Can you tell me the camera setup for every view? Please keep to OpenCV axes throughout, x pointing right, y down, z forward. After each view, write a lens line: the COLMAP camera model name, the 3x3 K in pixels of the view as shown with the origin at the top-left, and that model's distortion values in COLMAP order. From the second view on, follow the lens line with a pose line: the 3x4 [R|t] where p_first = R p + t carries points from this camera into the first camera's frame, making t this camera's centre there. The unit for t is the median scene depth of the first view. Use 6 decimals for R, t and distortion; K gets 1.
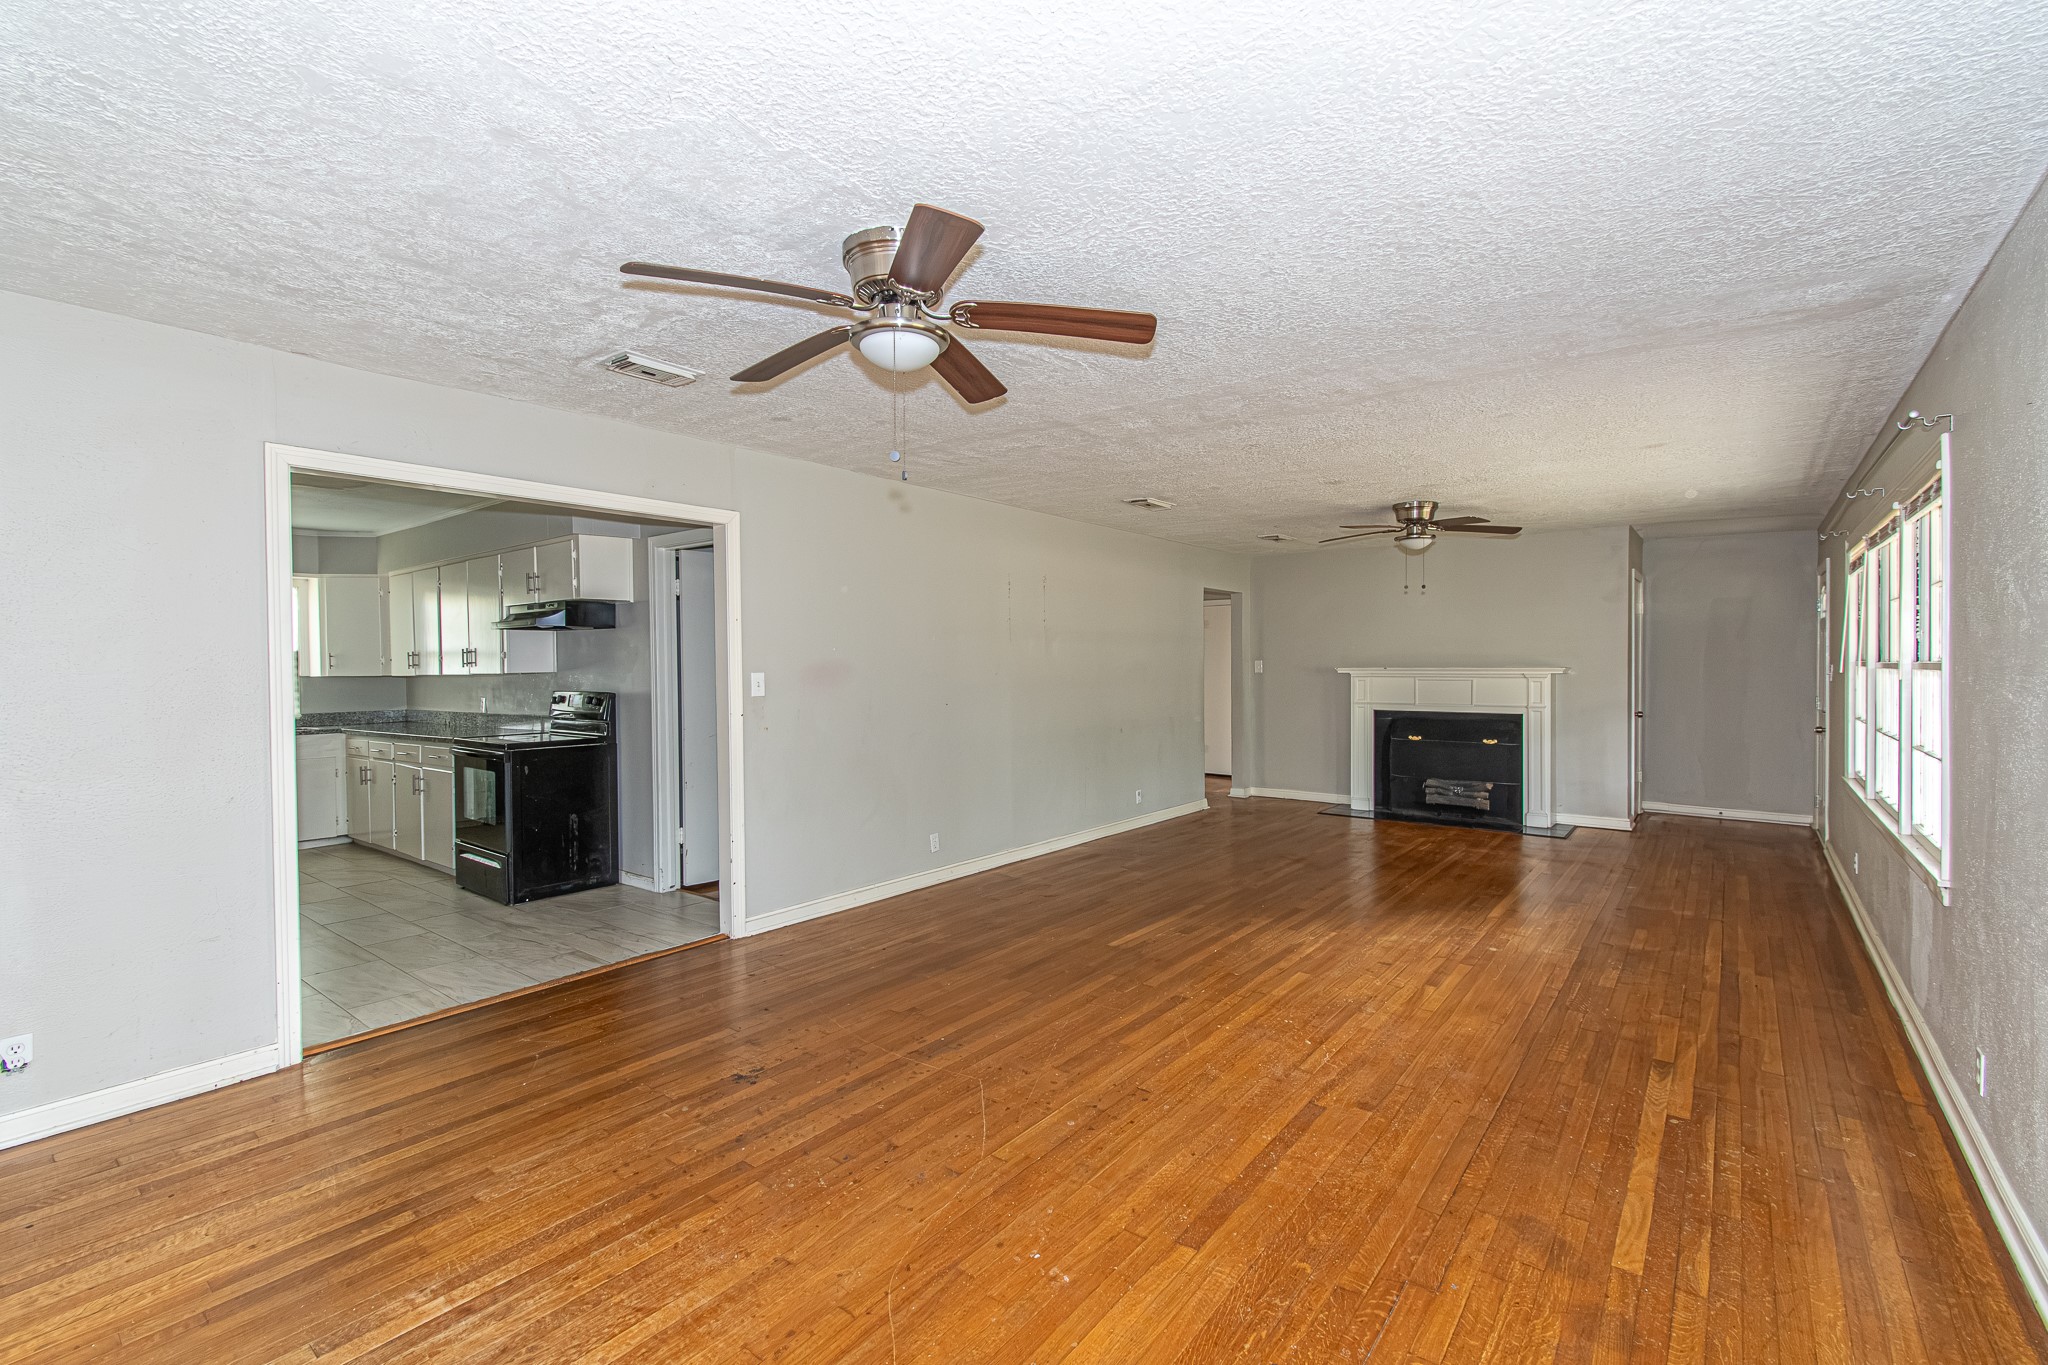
lens RADIAL K [[875.8, 0, 987.9], [0, 875.8, 680.9], [0, 0, 1]] dist [-0.001630, -0.000090]
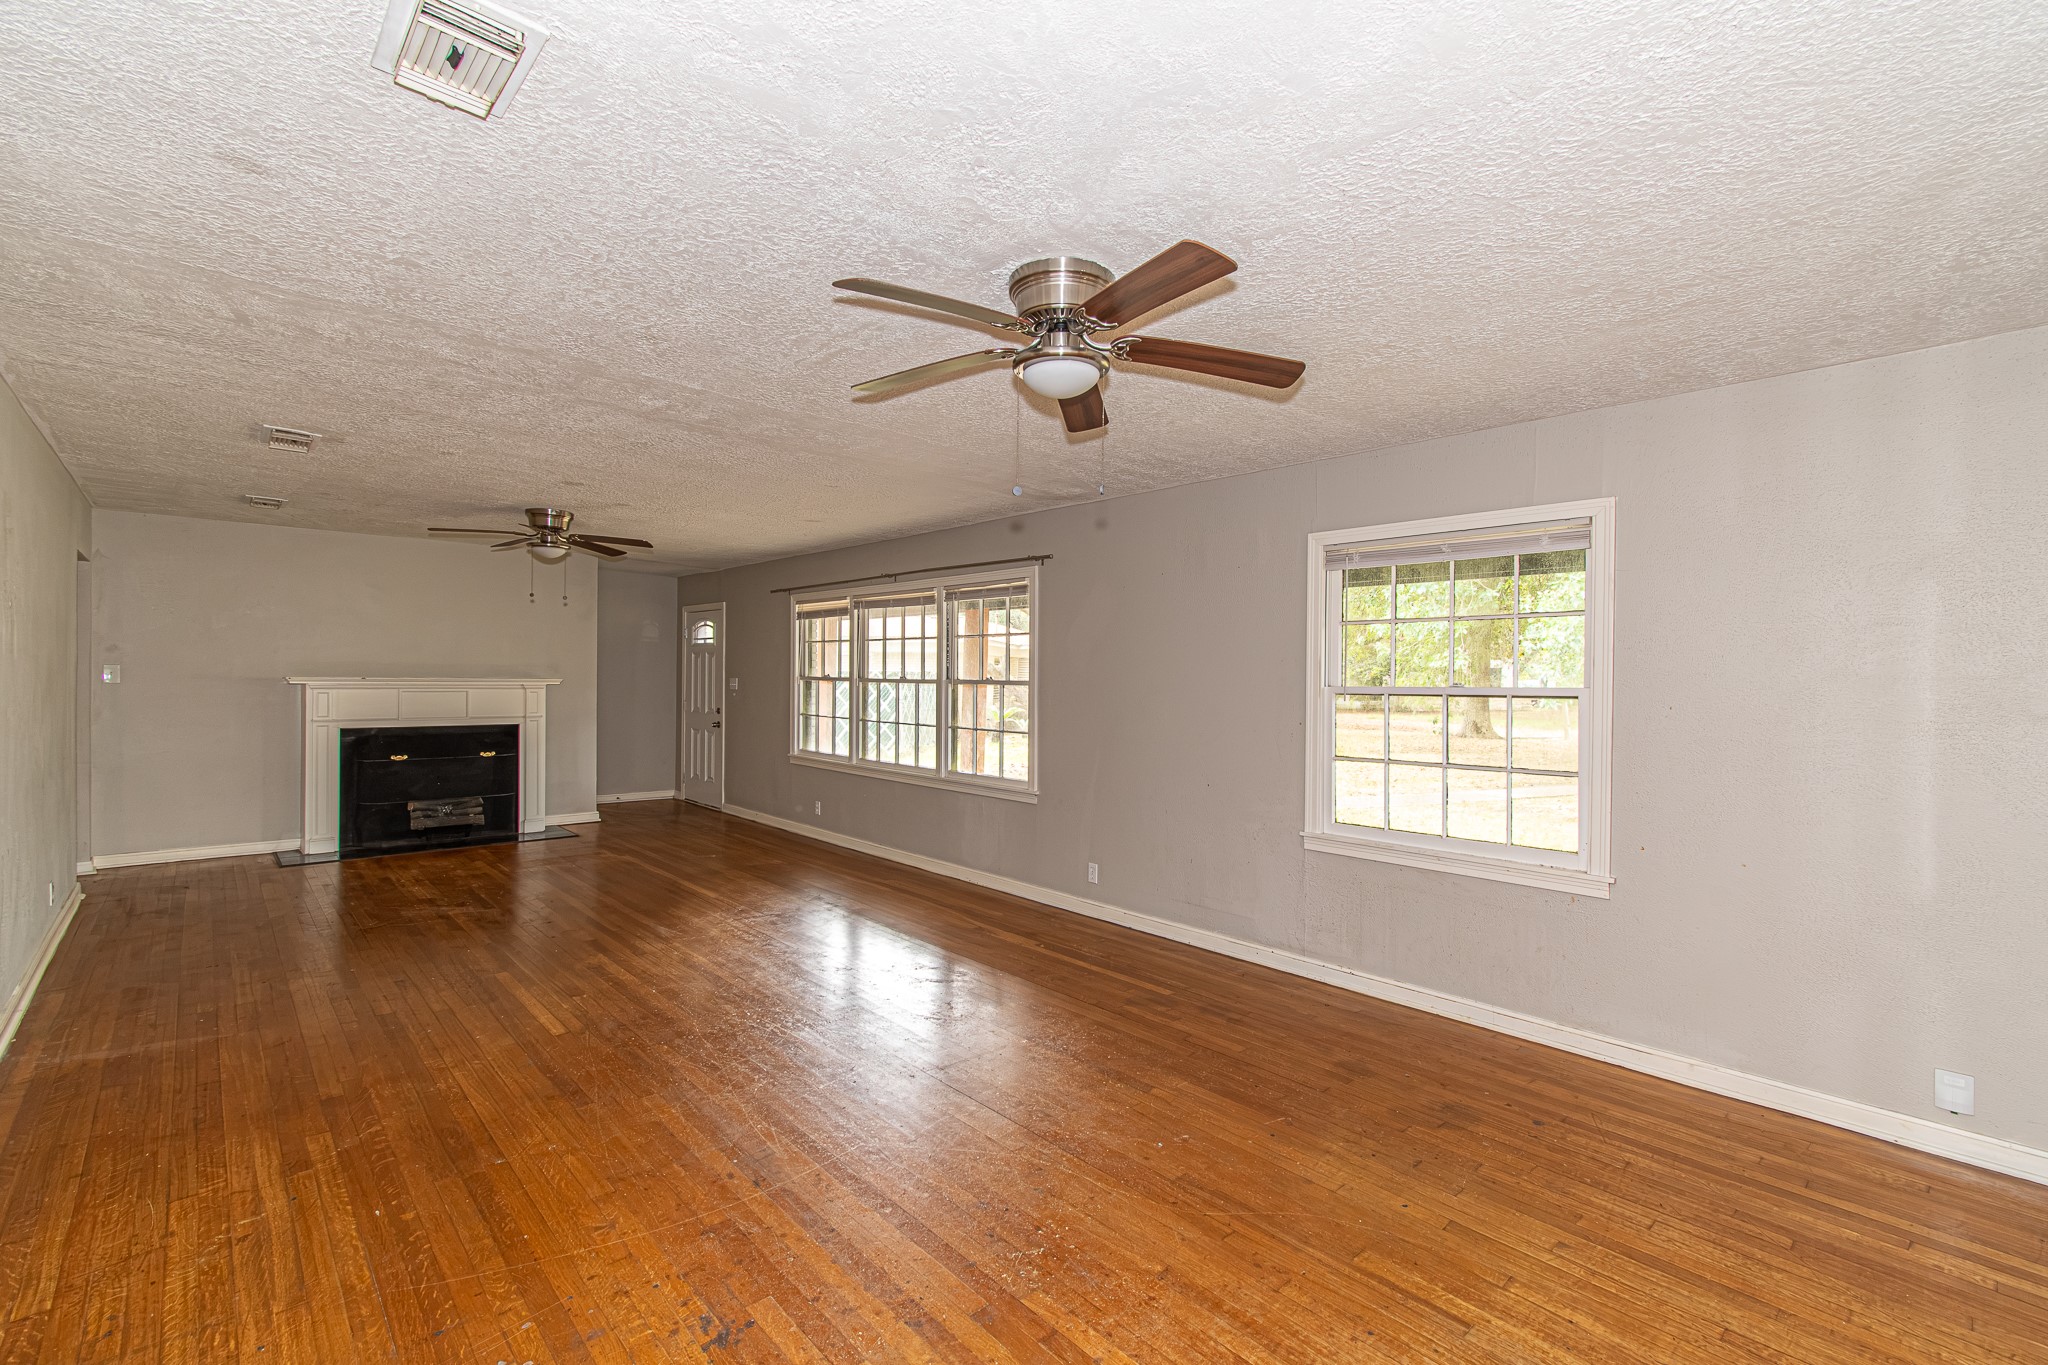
lens RADIAL K [[906.1, 0, 1021.8], [0, 906.1, 673.7], [0, 0, 1]] dist [0.002563, -0.000559]
pose [[0.149546, 0.009869, 0.988705, -0.356304], [0.005314, 0.999928, -0.010785, -0.006507], [-0.988740, 0.006867, 0.149483, 0.271965]]
